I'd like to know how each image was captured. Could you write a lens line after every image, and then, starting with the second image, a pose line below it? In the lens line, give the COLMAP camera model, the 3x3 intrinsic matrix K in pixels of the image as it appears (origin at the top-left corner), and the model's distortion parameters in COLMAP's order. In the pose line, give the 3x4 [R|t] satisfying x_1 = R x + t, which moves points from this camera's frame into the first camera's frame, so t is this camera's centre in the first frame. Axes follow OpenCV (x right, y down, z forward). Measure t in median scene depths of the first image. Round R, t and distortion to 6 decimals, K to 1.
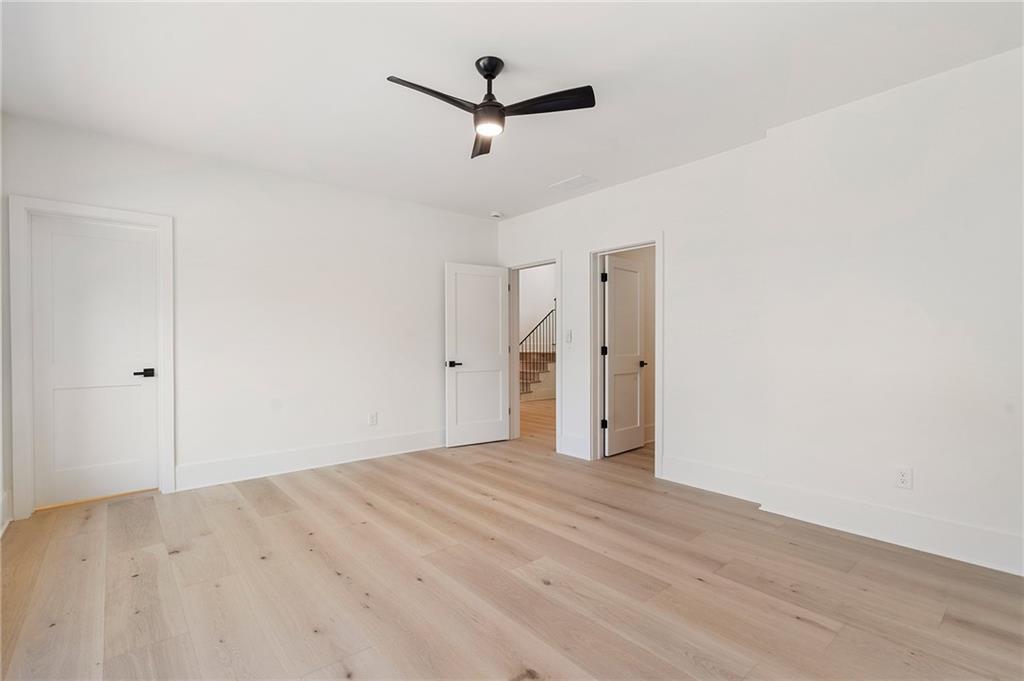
lens RADIAL K [[469.3, 0, 512.9], [0, 469.3, 348.5], [0, 0, 1]] dist [-0.003542, 0.000549]
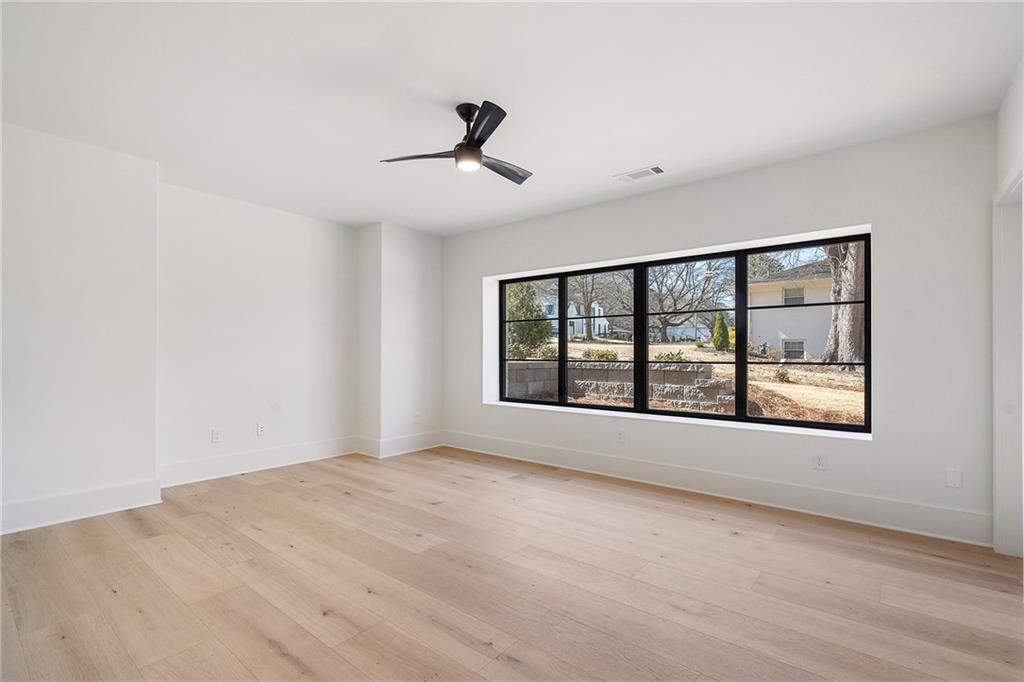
lens RADIAL K [[469.3, 0, 512.9], [0, 469.3, 349.0], [0, 0, 1]] dist [-0.003542, 0.000549]
pose [[-0.984300, -0.005277, -0.176425, 0.043486], [-0.005615, 0.999983, 0.001414, -0.028121], [0.176414, 0.002383, -0.984313, 2.147038]]
